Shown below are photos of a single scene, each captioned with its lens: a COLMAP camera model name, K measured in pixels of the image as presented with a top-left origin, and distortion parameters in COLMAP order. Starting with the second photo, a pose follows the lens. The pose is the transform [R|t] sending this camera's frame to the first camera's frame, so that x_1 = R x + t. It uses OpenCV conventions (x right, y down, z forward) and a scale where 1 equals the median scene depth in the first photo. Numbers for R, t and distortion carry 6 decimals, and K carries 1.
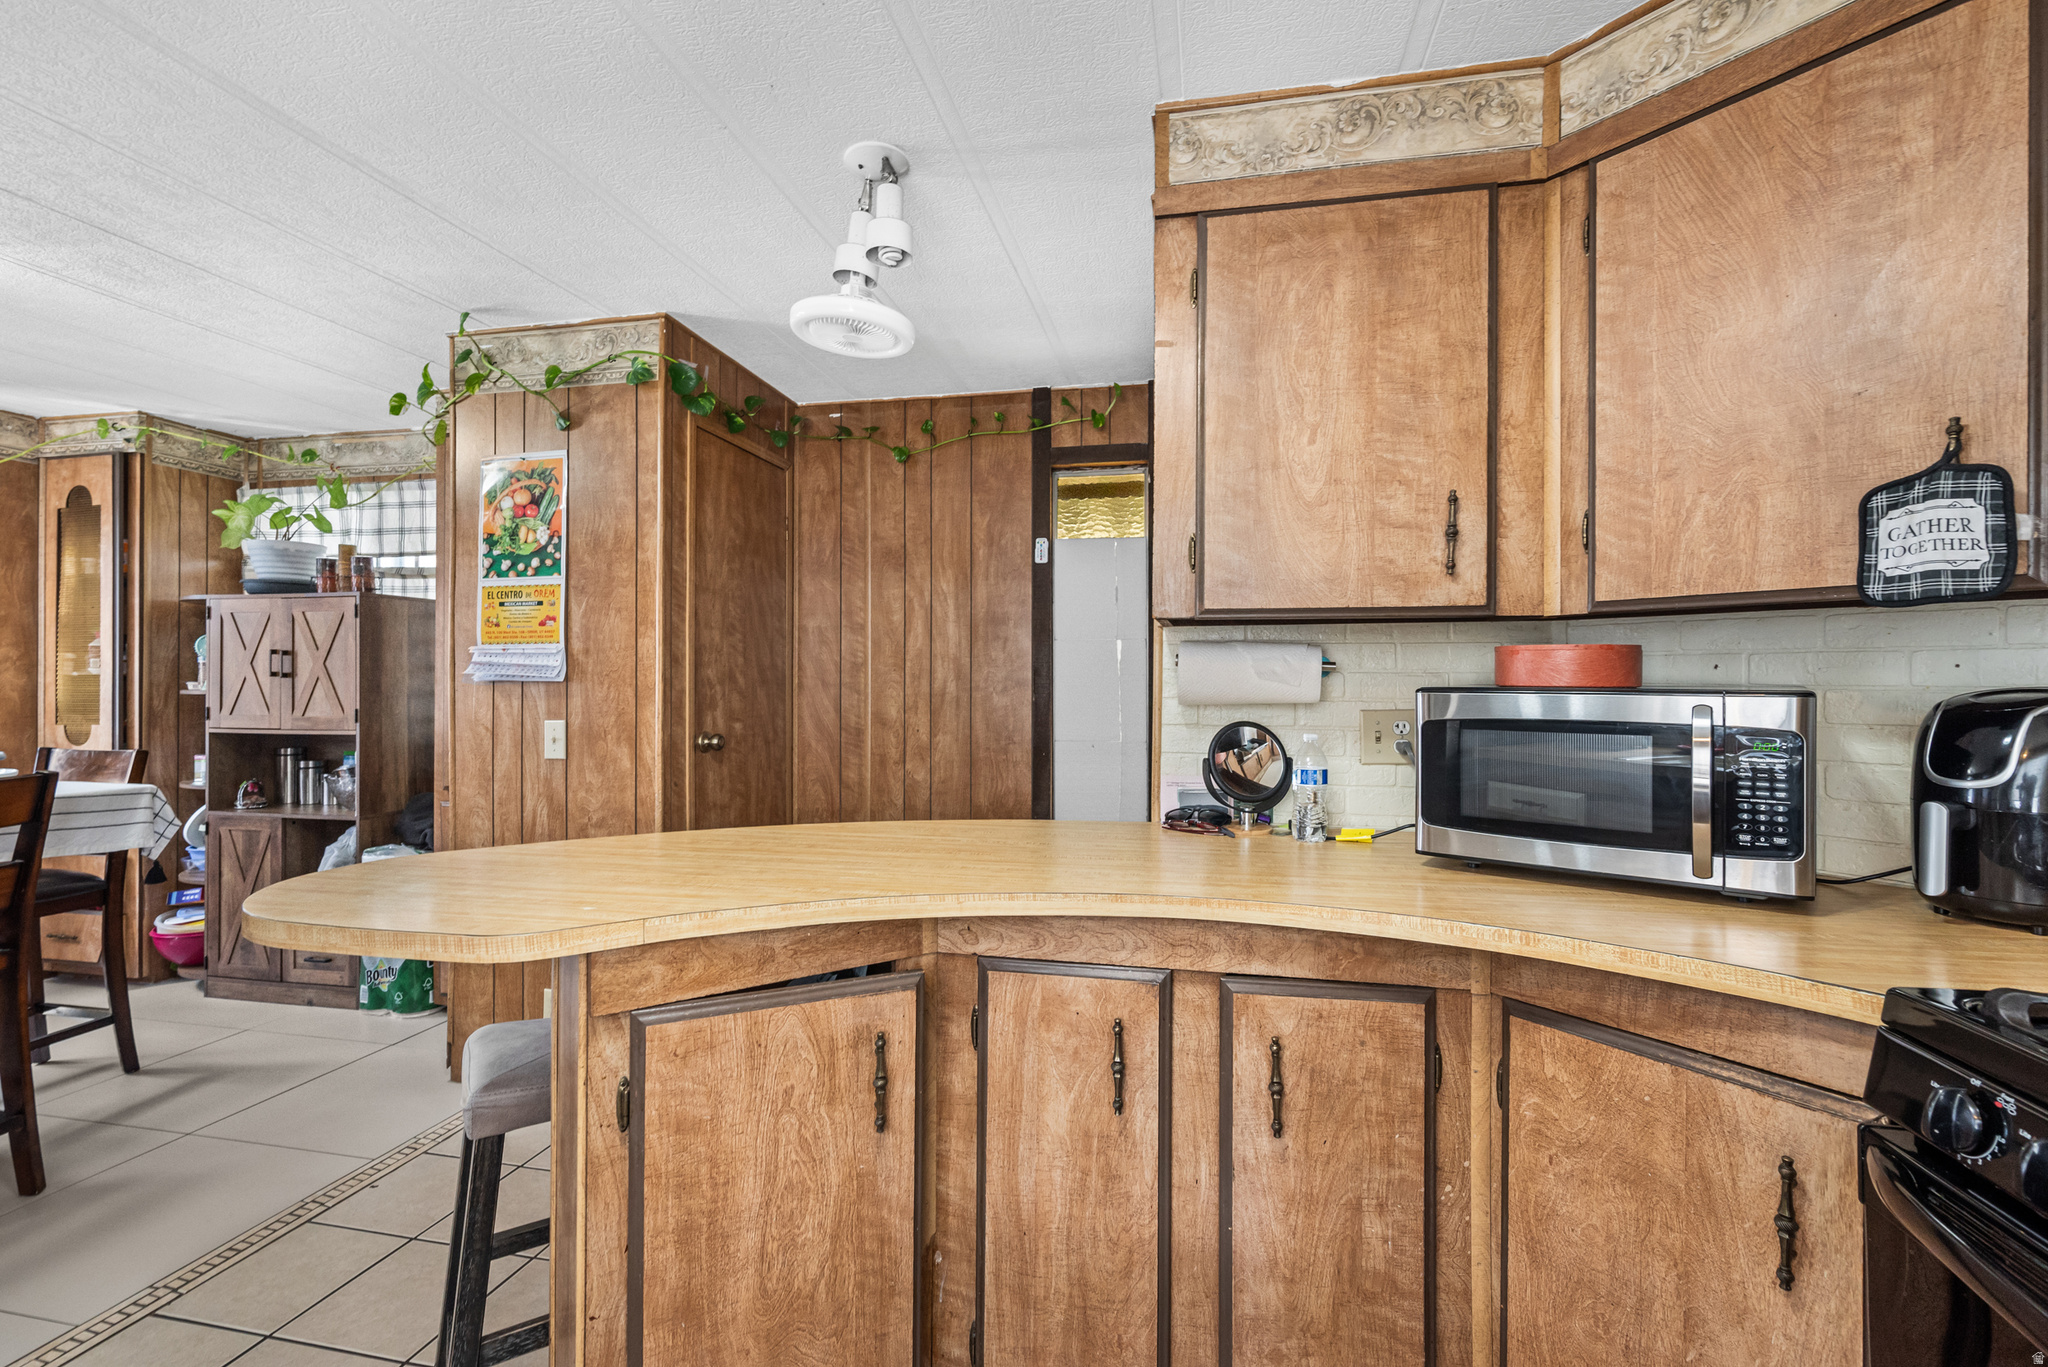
lens RADIAL K [[889.0, 0, 1025.1], [0, 889.0, 676.9], [0, 0, 1]] dist [-0.002679, -0.001063]
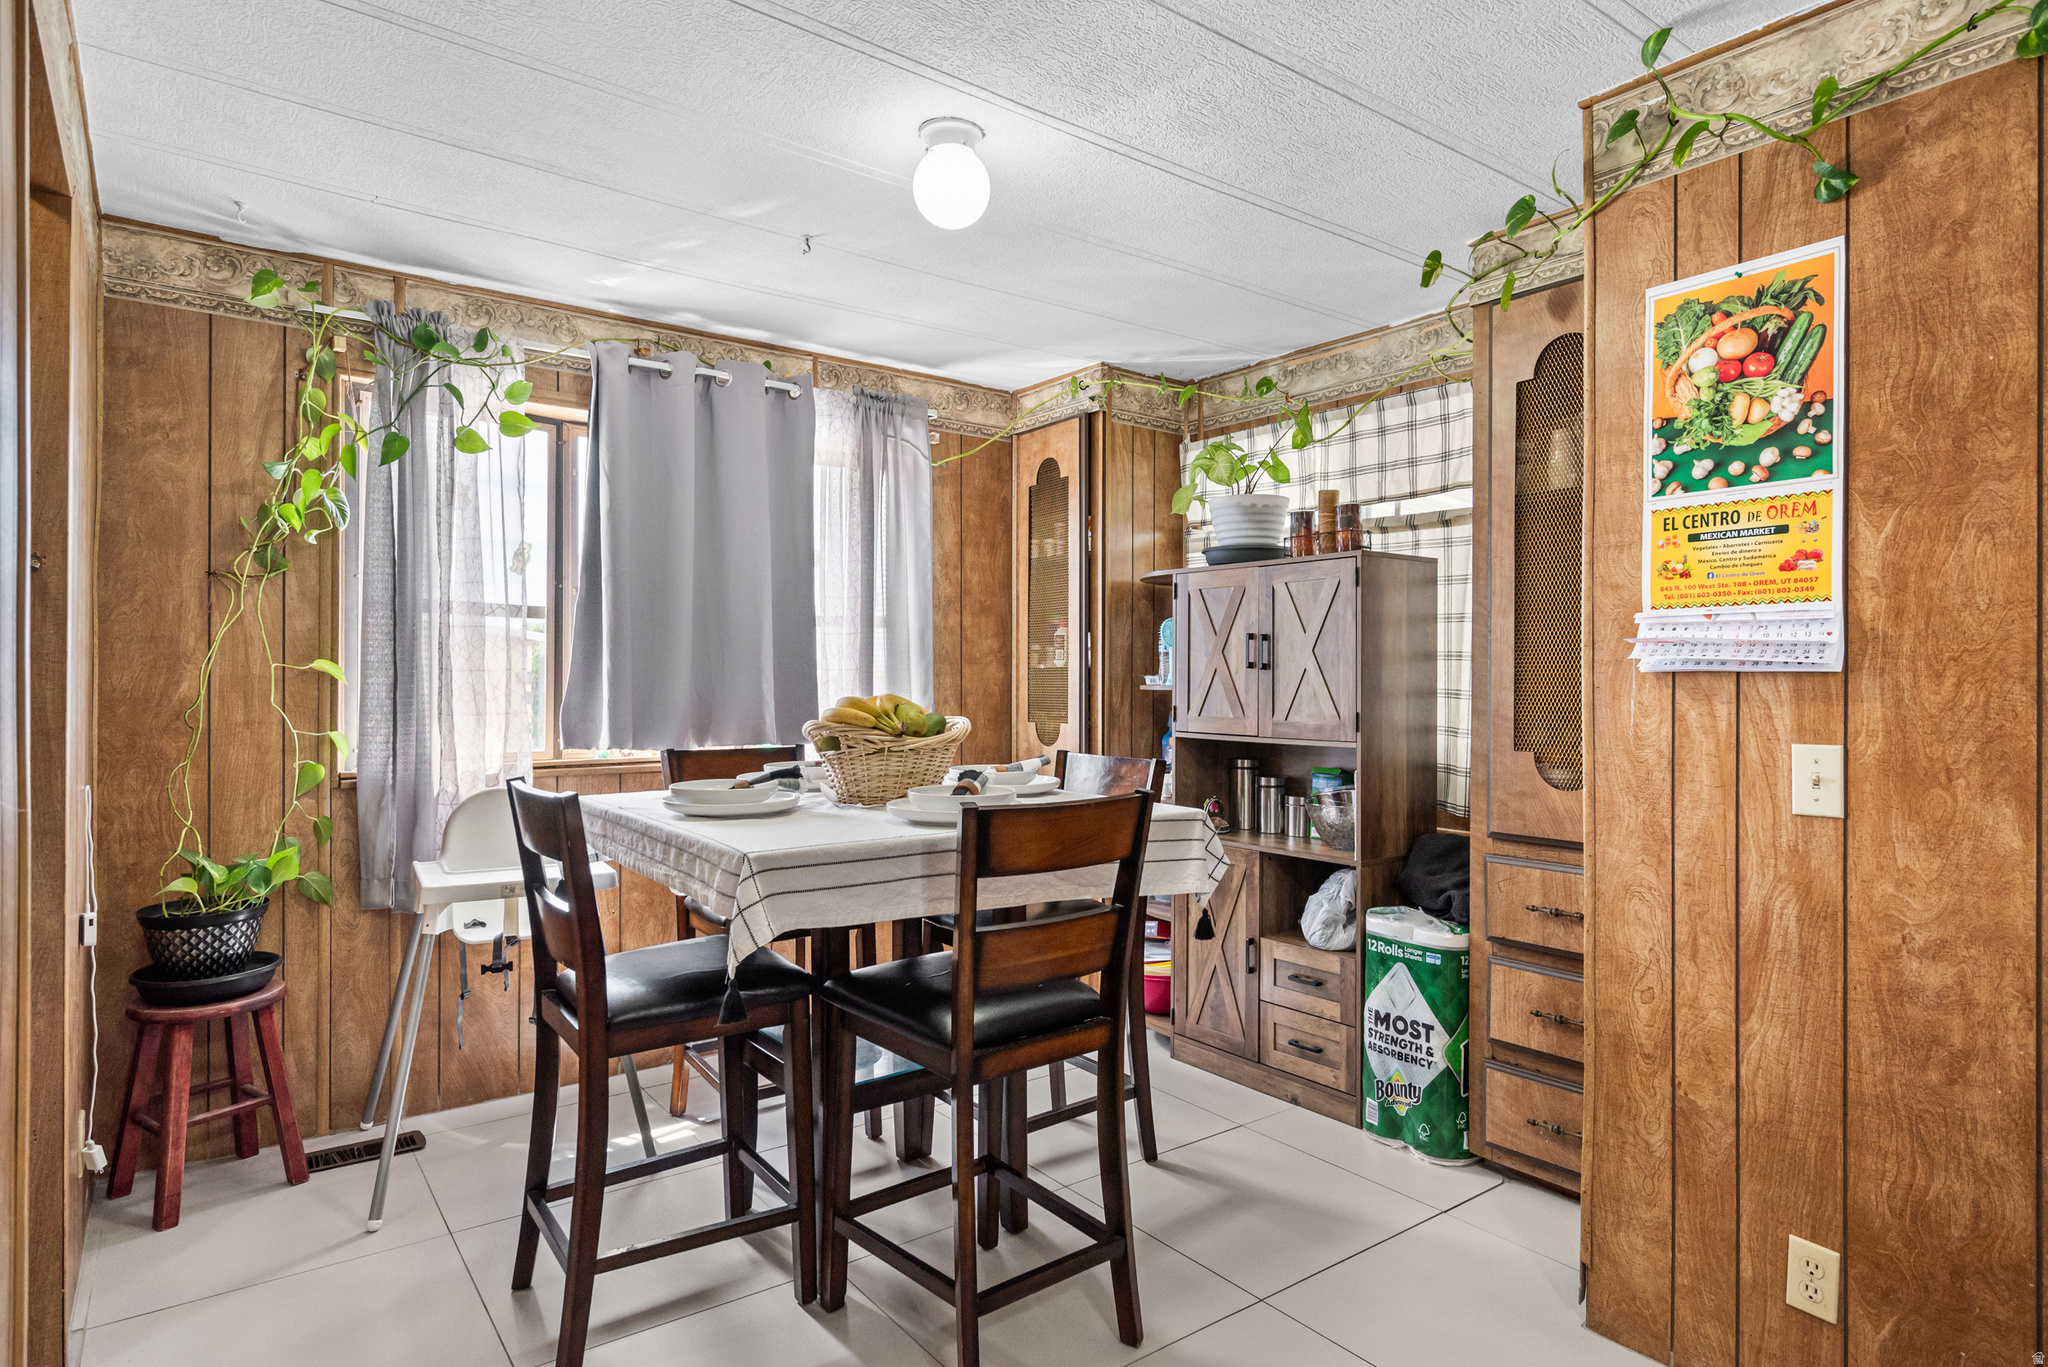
lens RADIAL K [[1104.3, 0, 1023.6], [0, 1104.3, 683.1], [0, 0, 1]] dist [0.000034, -0.001151]
pose [[0.748900, 0.004985, -0.662664, -0.358472], [-0.000183, 0.999973, 0.007315, 0.005565], [0.662683, -0.005357, 0.748881, 0.145166]]
